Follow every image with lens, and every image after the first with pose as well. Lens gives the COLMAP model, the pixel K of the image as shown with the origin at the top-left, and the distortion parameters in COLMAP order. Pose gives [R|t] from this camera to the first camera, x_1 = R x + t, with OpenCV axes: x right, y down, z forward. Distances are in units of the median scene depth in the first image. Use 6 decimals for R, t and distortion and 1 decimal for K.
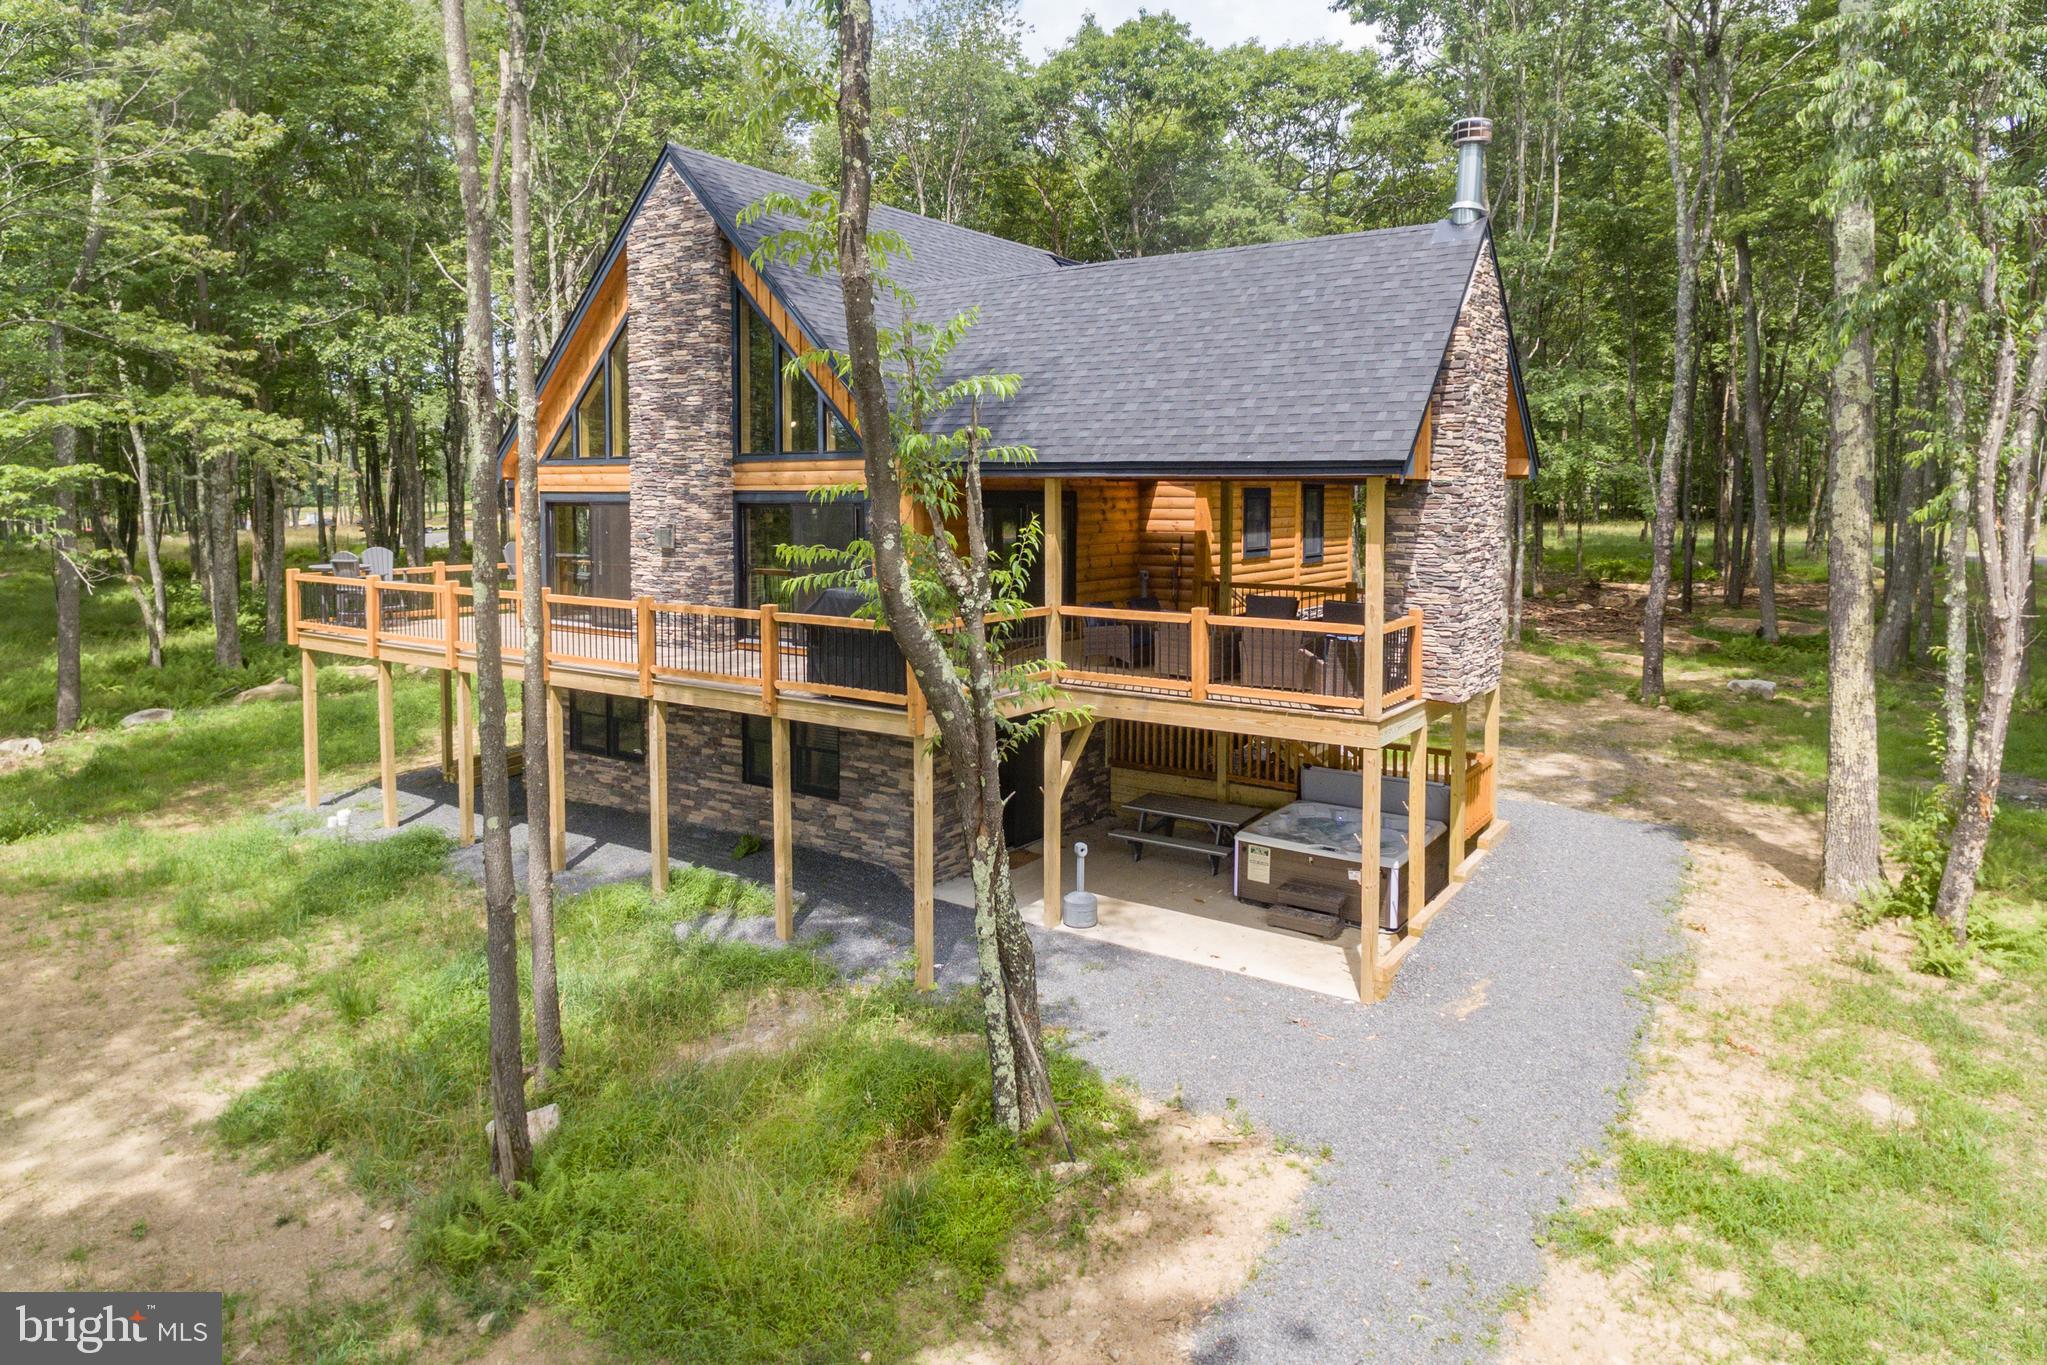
lens RADIAL K [[1209.1, 0, 1025.5], [0, 1209.1, 601.3], [0, 0, 1]] dist [0.000545, 0.000235]
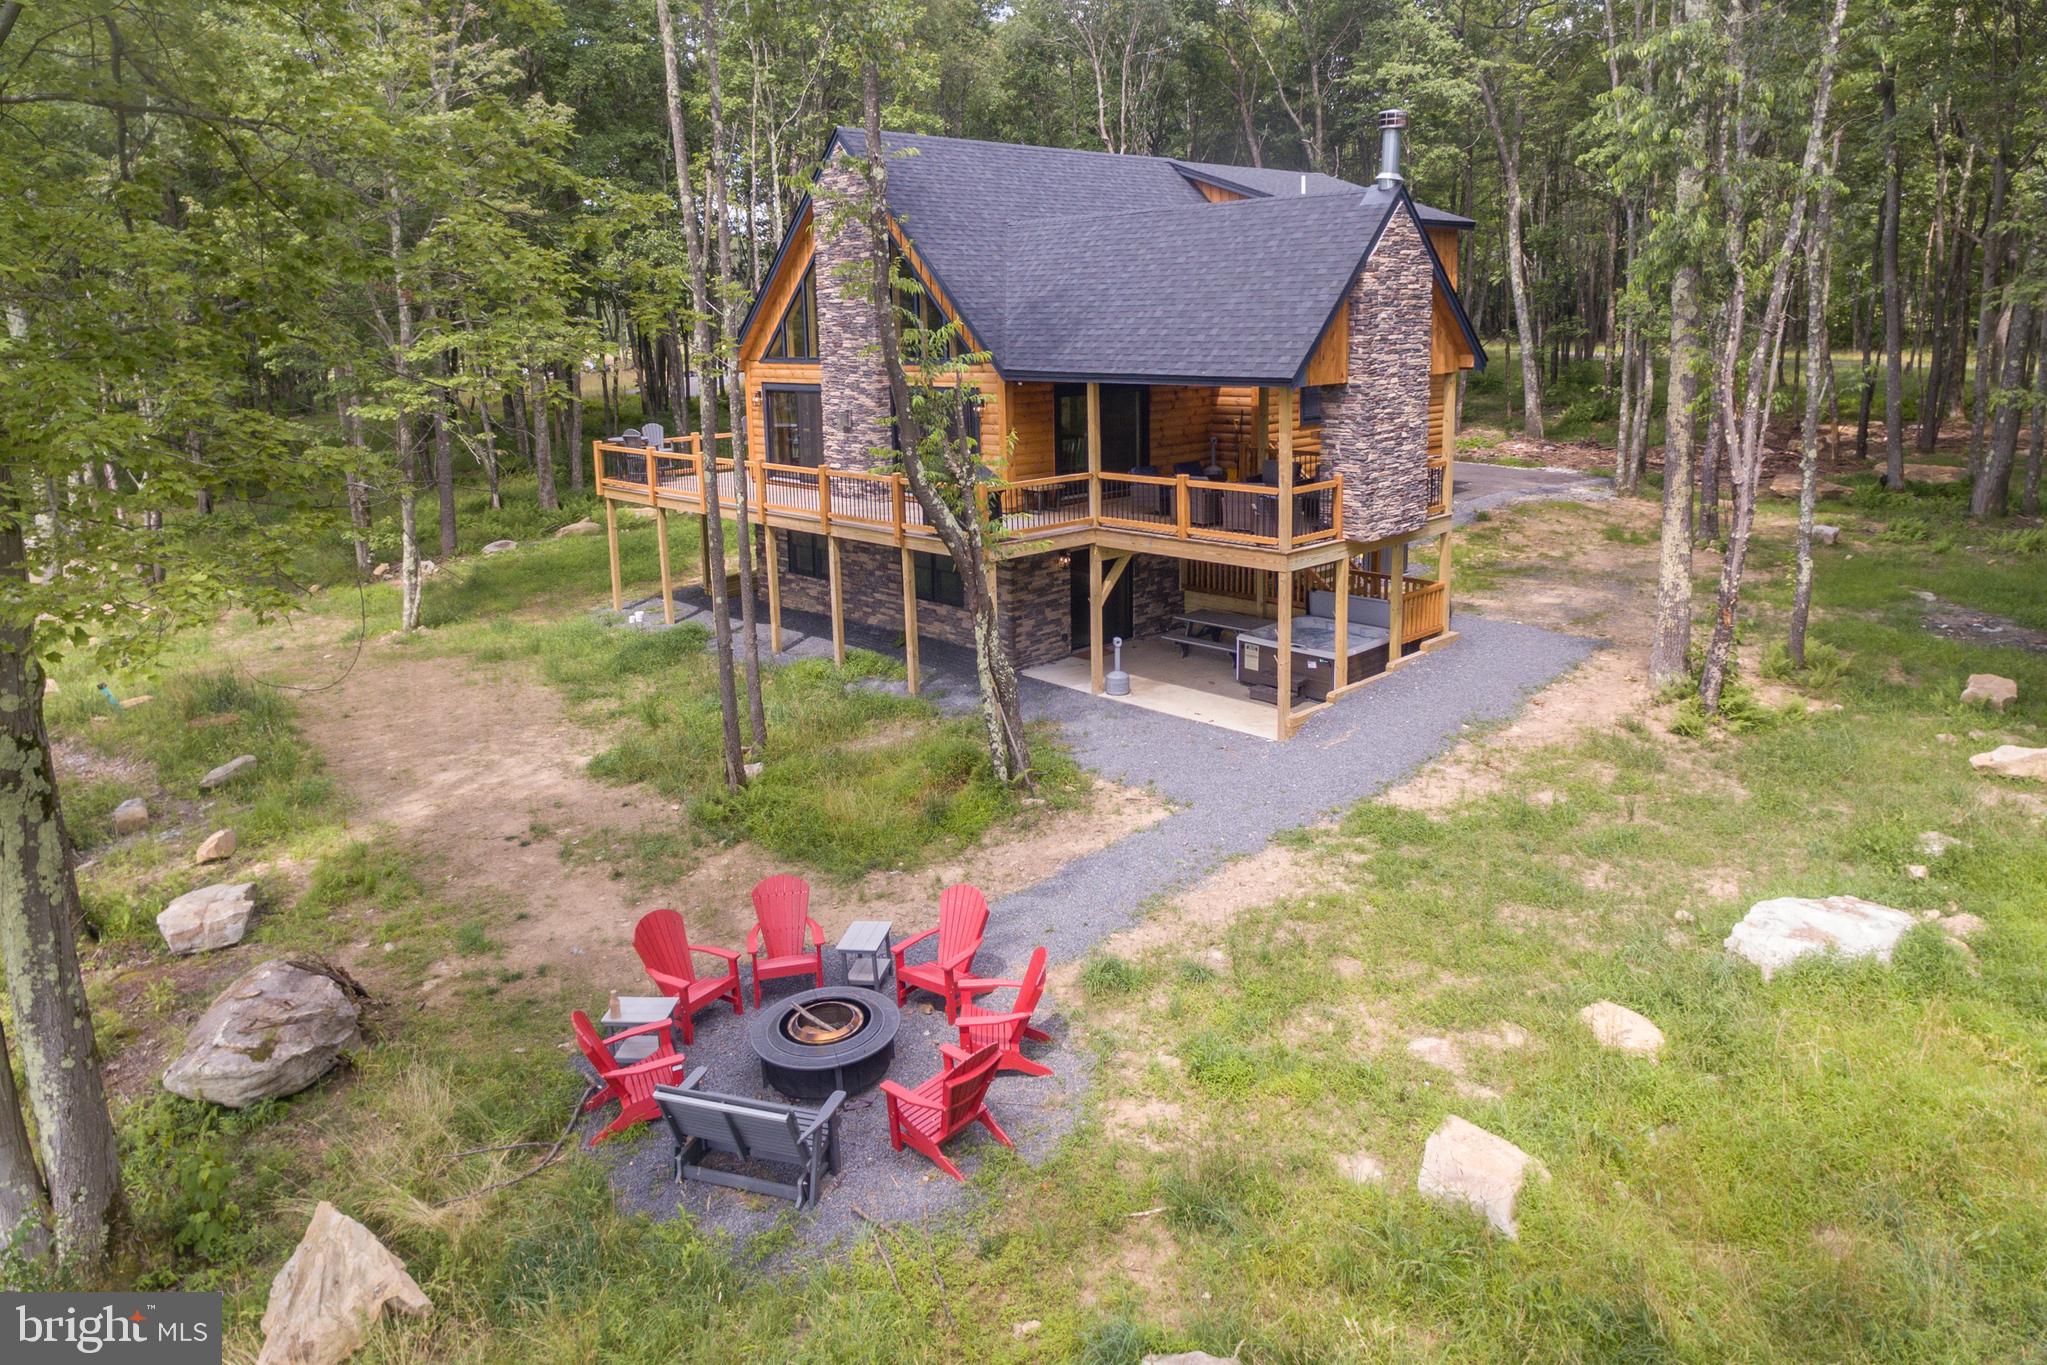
lens RADIAL K [[1236.6, 0, 1054.3], [0, 1236.6, 586.3], [0, 0, 1]] dist [-0.004195, -0.000804]
pose [[0.984078, 0.014071, -0.177182, 0.202455], [0.007118, 0.992942, 0.118391, -0.030322], [0.177597, -0.117767, 0.977031, -0.383278]]
